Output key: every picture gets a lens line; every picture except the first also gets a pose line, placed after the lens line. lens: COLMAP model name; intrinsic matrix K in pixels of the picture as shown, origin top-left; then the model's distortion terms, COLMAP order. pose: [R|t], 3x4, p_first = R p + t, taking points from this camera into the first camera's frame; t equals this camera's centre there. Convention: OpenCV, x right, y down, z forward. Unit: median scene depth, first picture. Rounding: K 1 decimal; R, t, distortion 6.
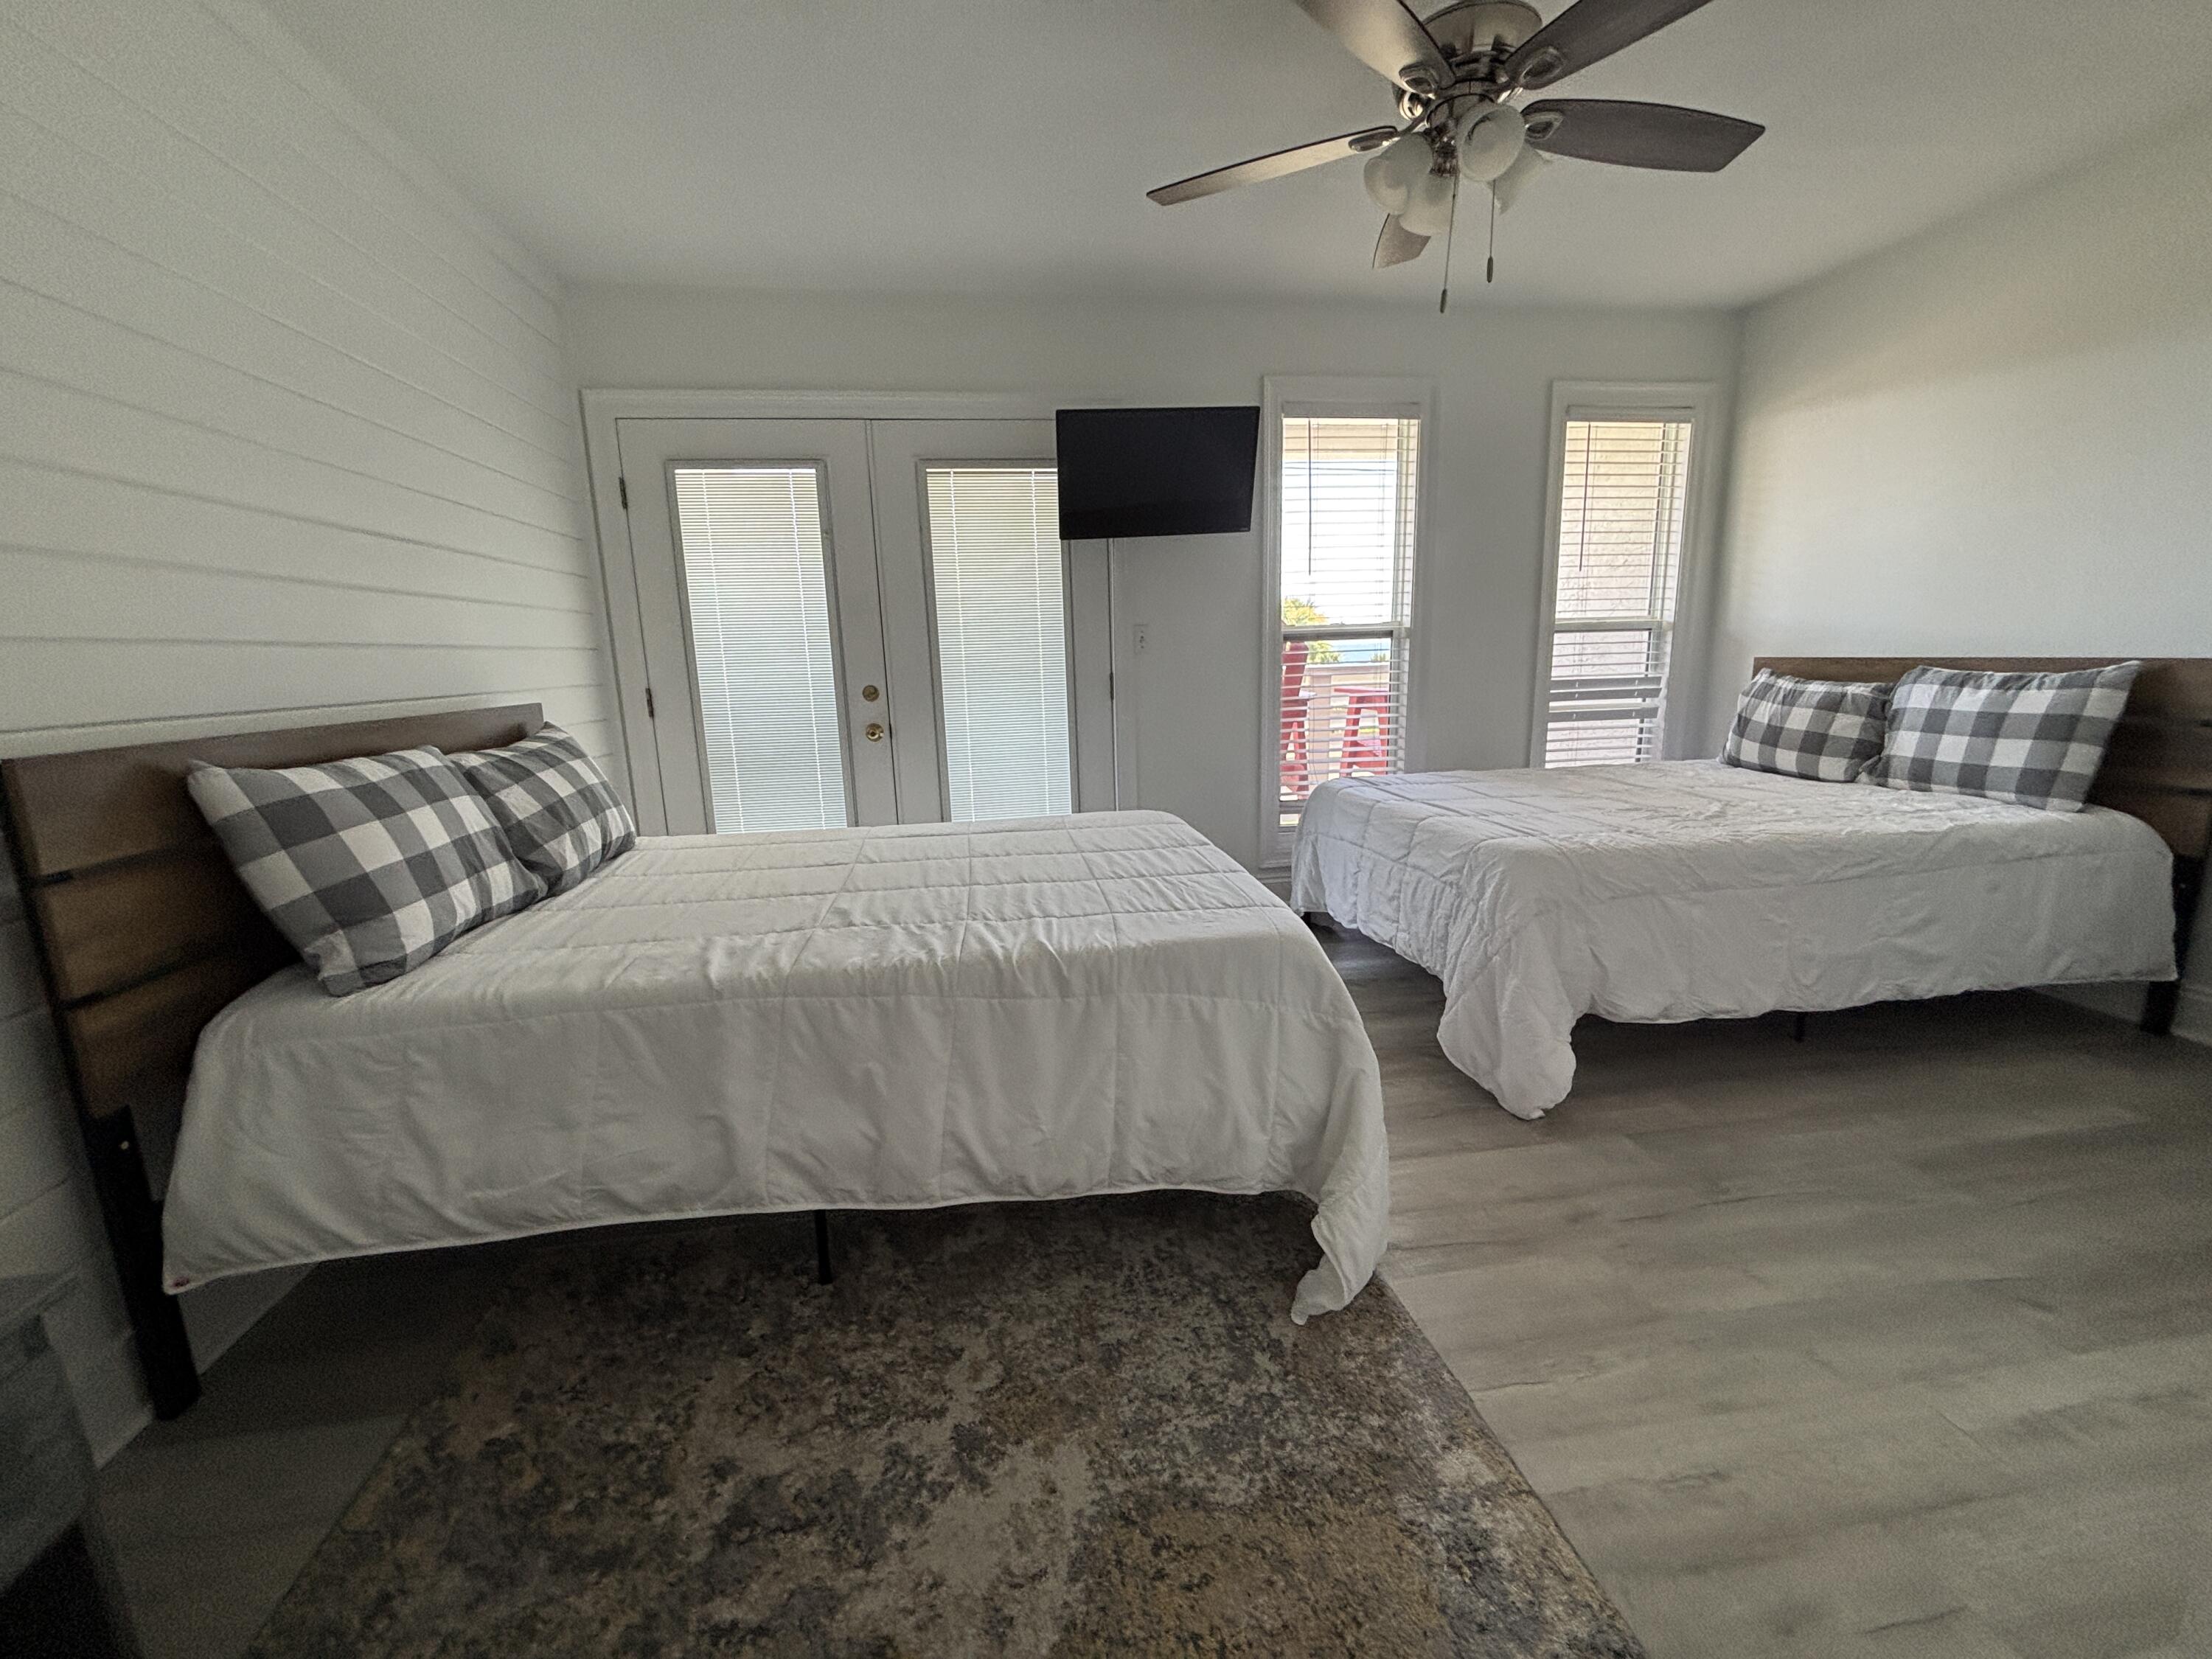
lens RADIAL K [[891.2, 0, 1100.7], [0, 891.2, 830.1], [0, 0, 1]] dist [0.000576, 0.000460]
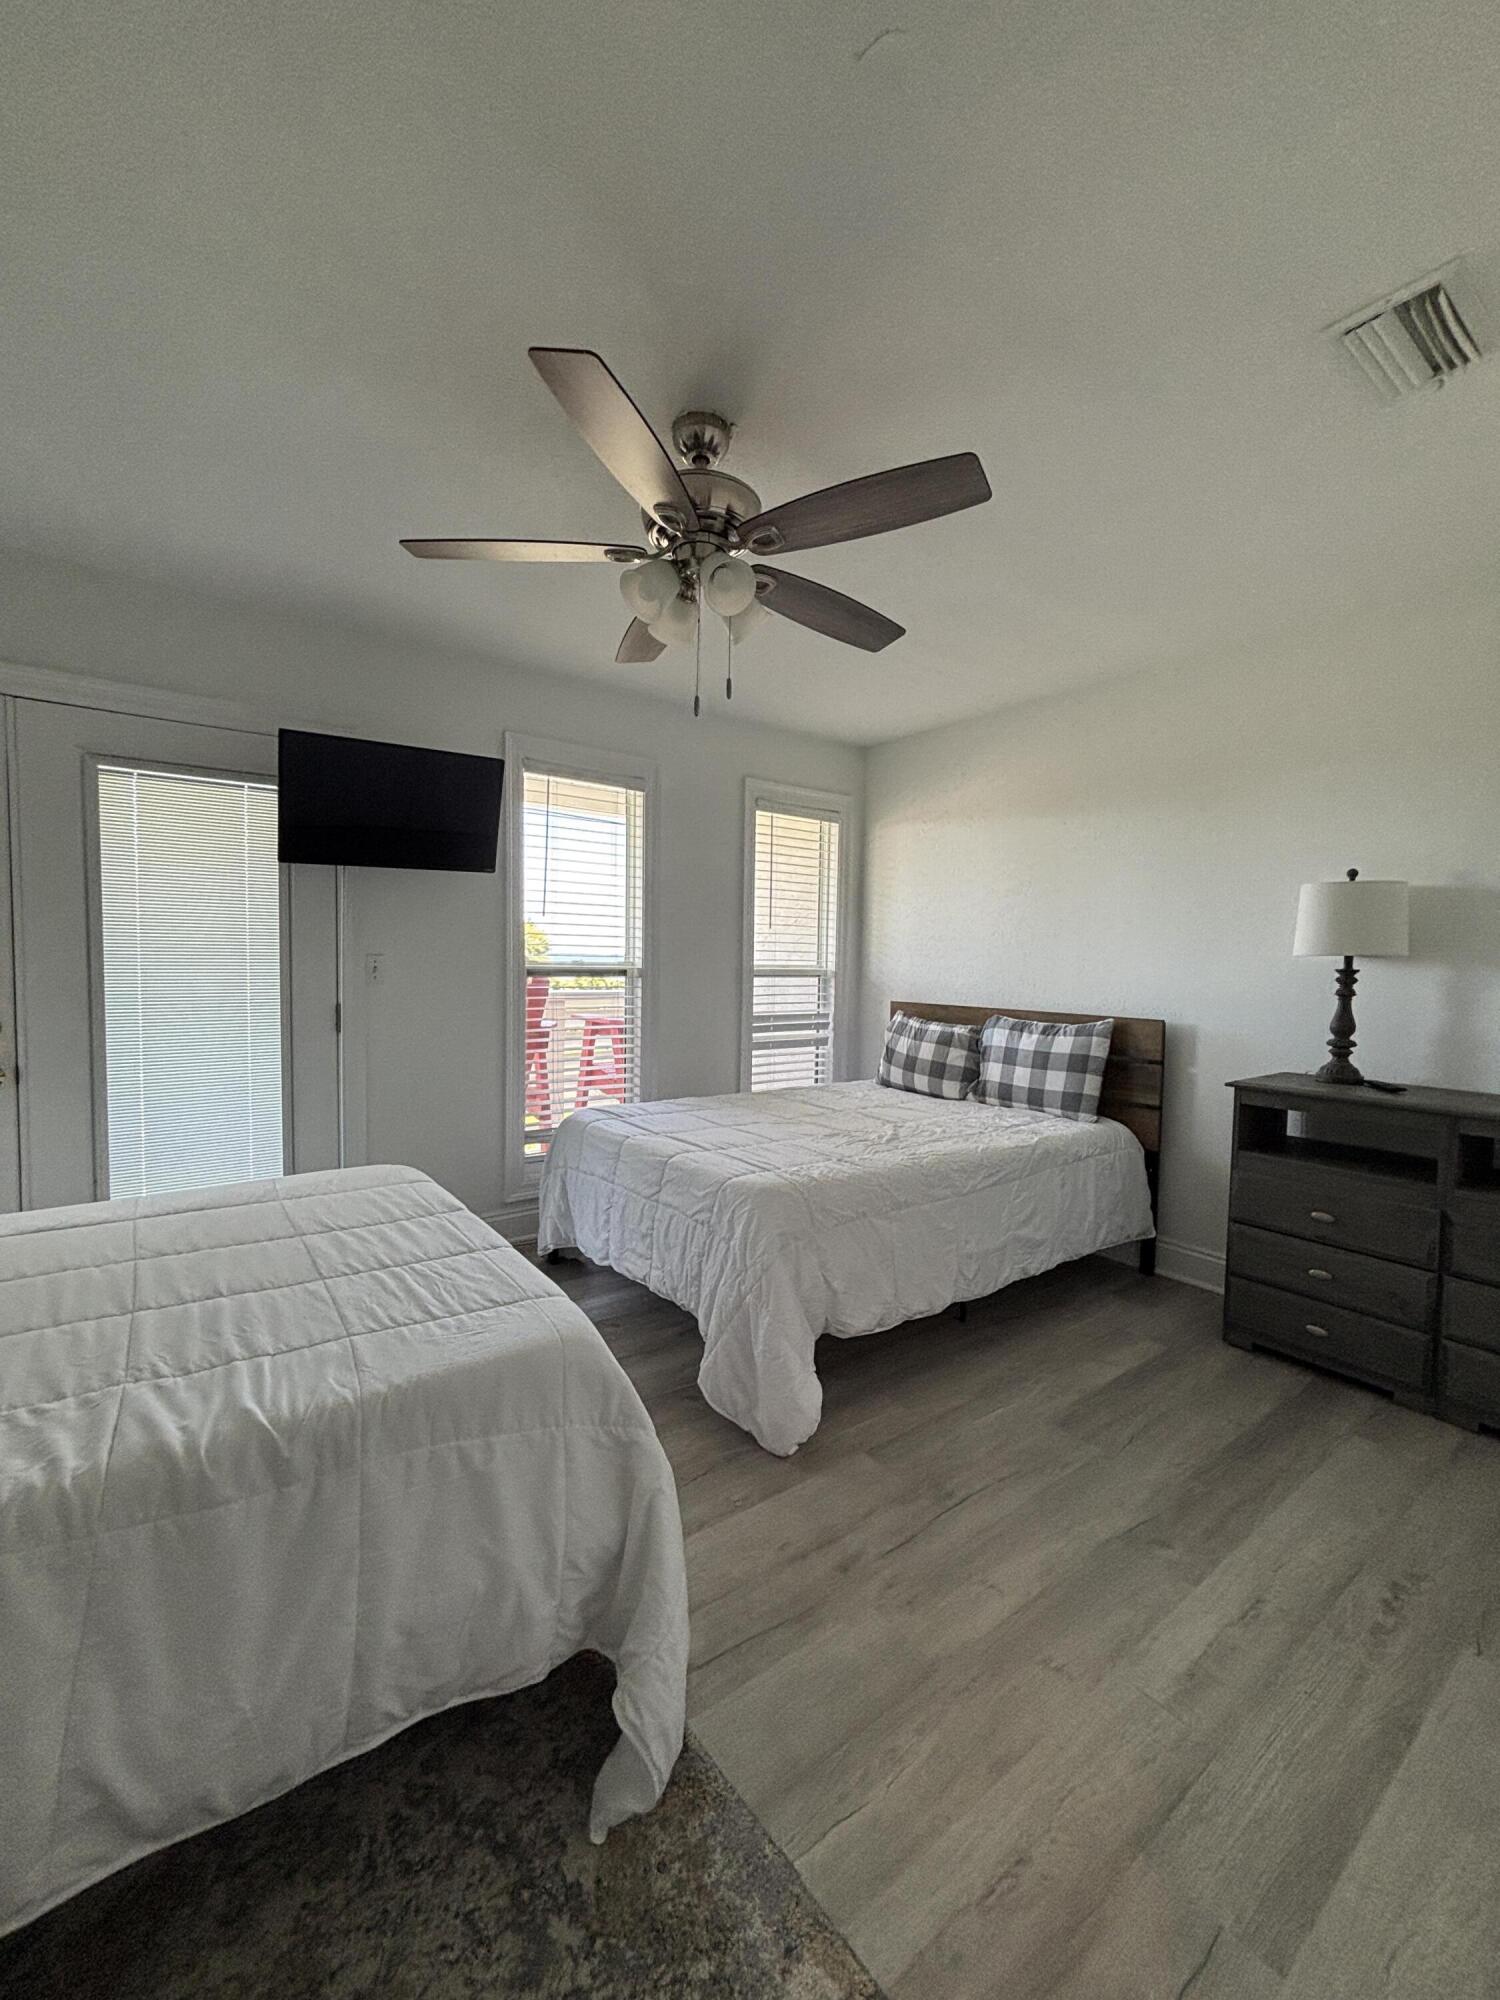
lens RADIAL K [[805.8, 0, 750.0], [0, 805.8, 1000.0], [0, 0, 1]] dist [0.000576, 0.000460]
pose [[0.878583, 0.020648, 0.477144, -0.018606], [0.051427, 0.989166, -0.137498, -0.073285], [-0.474814, 0.145341, 0.868002, 0.121497]]
